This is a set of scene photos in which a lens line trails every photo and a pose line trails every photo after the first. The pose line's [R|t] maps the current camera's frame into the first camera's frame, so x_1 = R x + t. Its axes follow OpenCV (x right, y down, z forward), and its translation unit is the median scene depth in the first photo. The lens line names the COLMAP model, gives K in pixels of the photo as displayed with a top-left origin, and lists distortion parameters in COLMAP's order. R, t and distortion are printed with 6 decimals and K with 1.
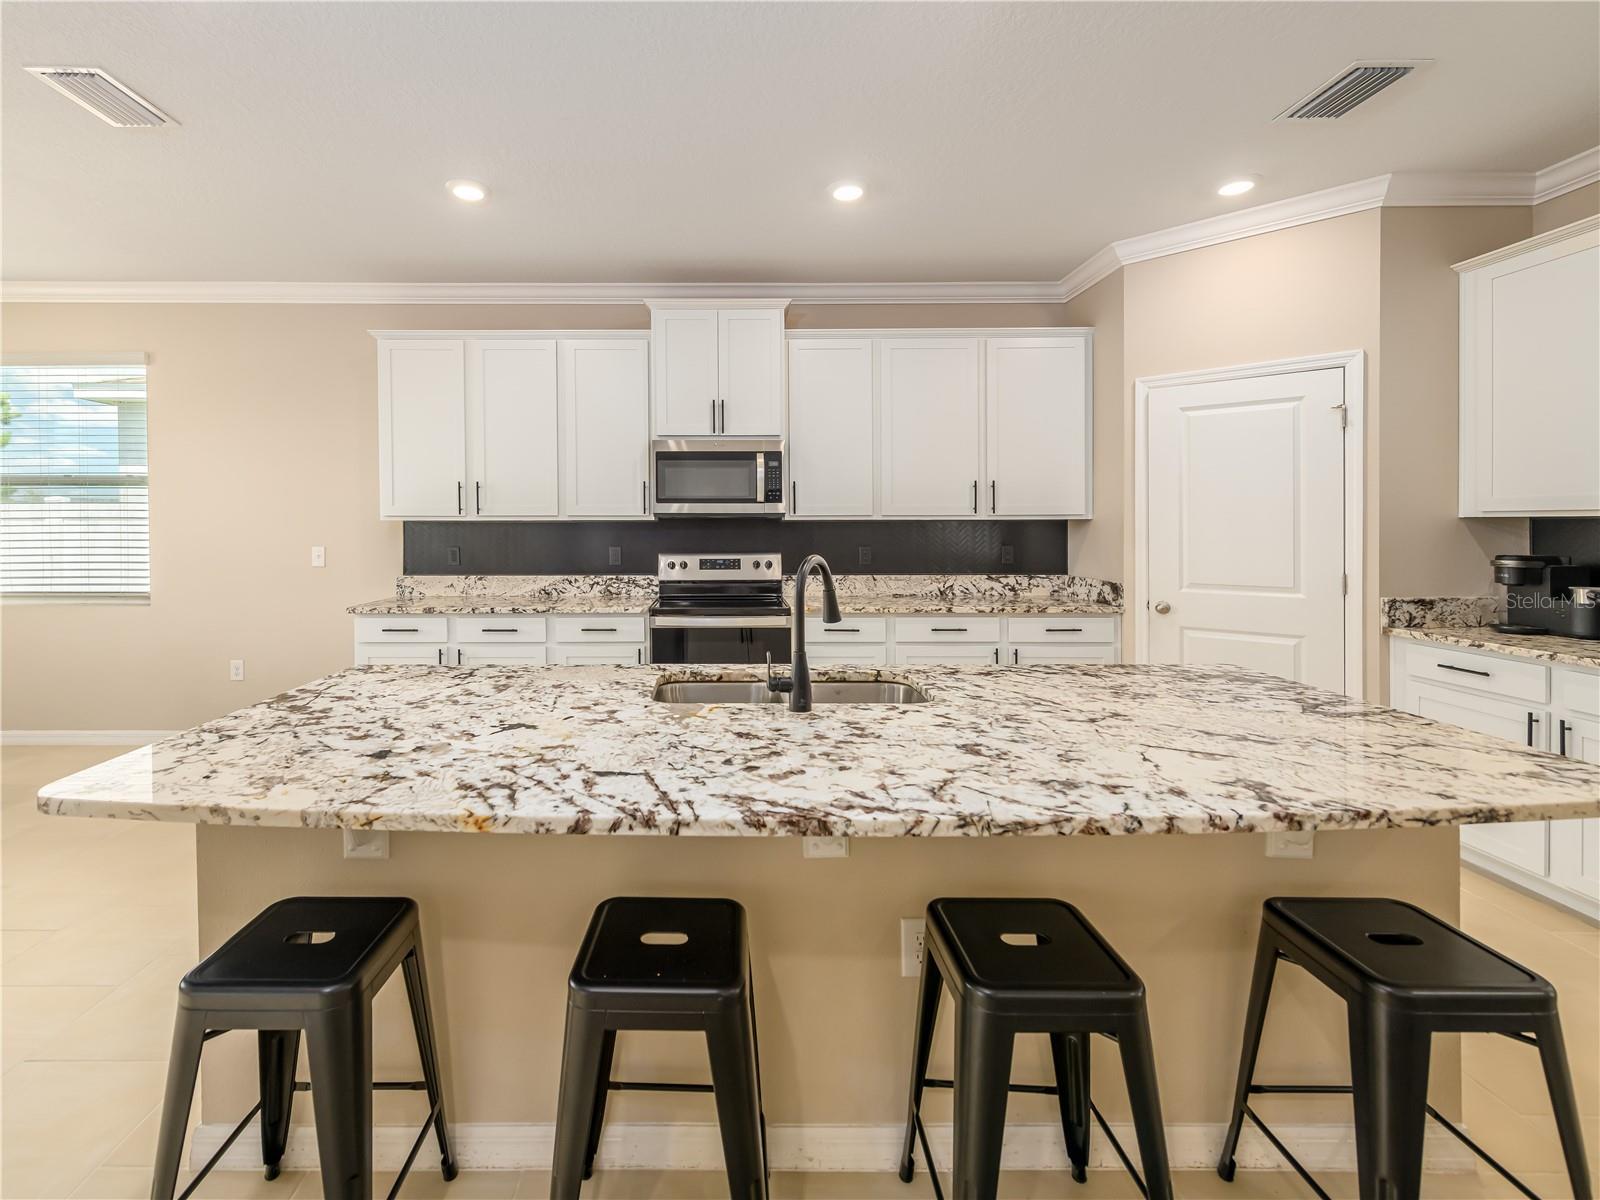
lens RADIAL K [[715.1, 0, 729.7], [0, 715.1, 525.2], [0, 0, 1]] dist [0.009791, -0.003282]
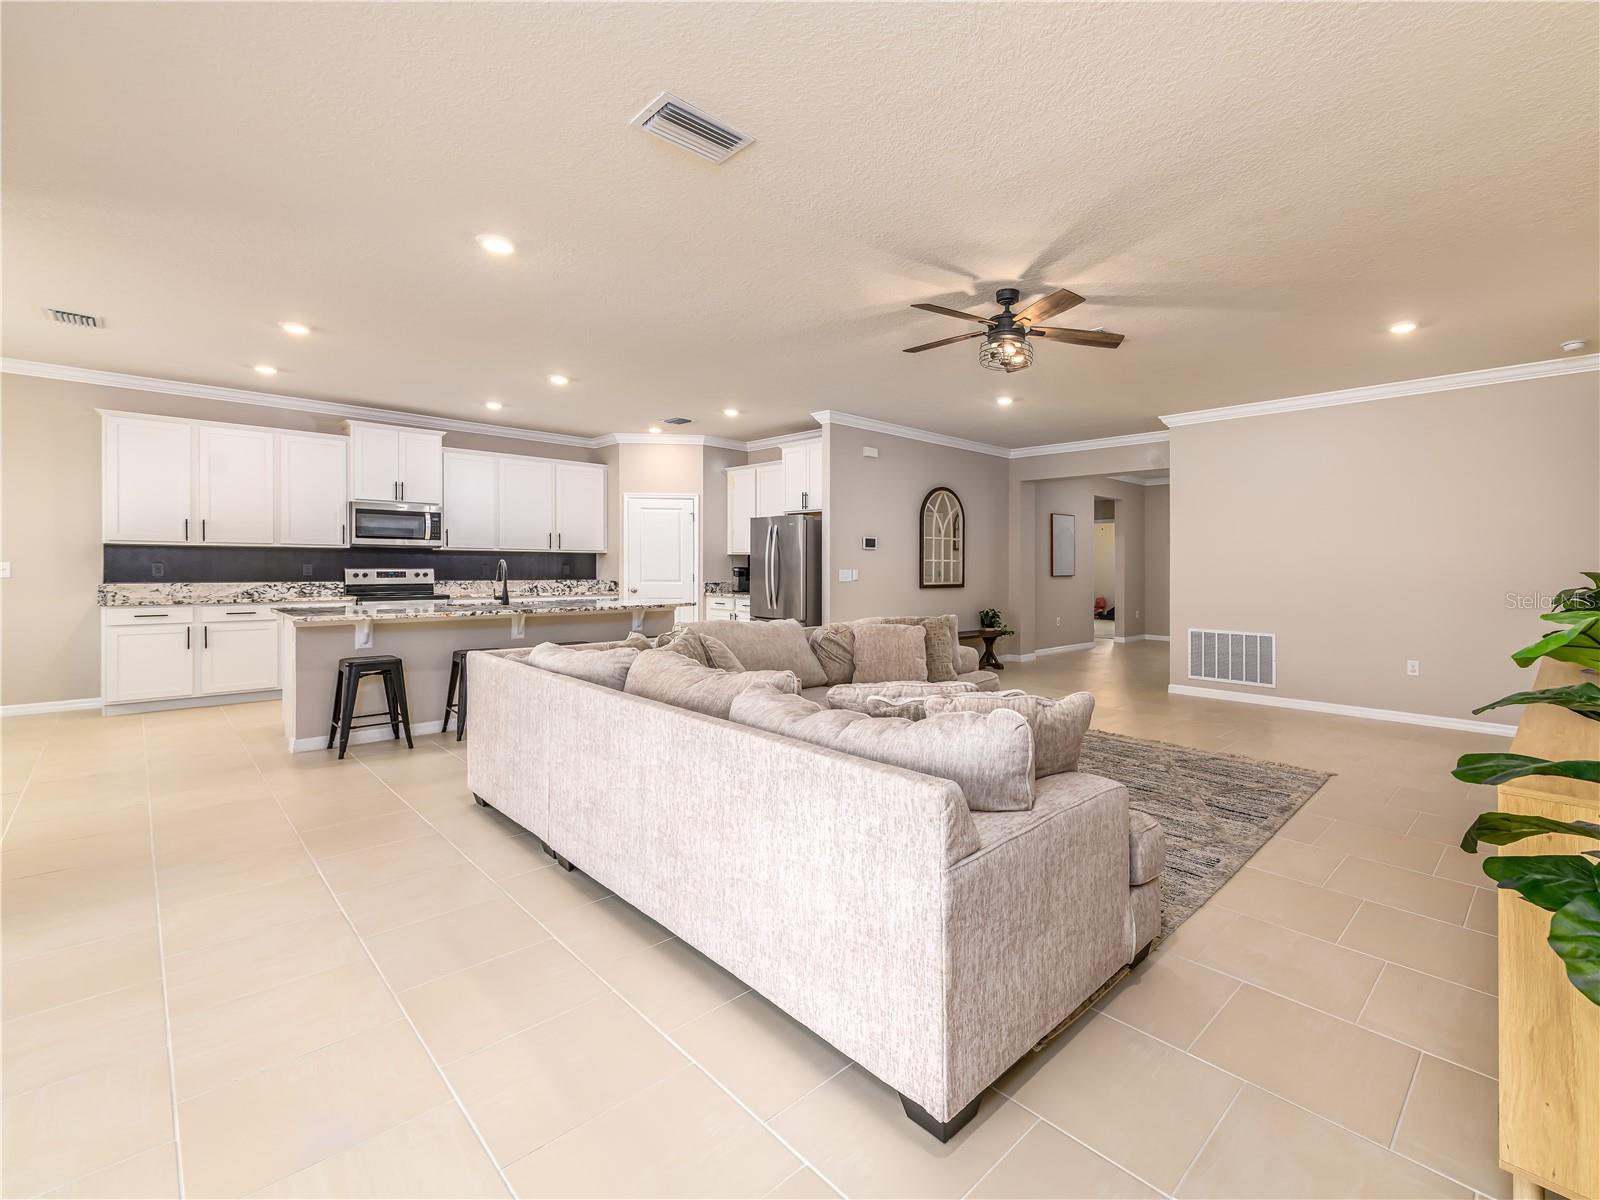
lens RADIAL K [[715.1, 0, 915.2], [0, 715.1, 575.2], [0, 0, 1]] dist [0.009791, -0.003282]
pose [[0.675710, -0.001917, 0.737165, -0.462732], [-0.012339, 0.999827, 0.013910, 0.018001], [-0.737064, -0.018495, 0.675570, -1.155683]]
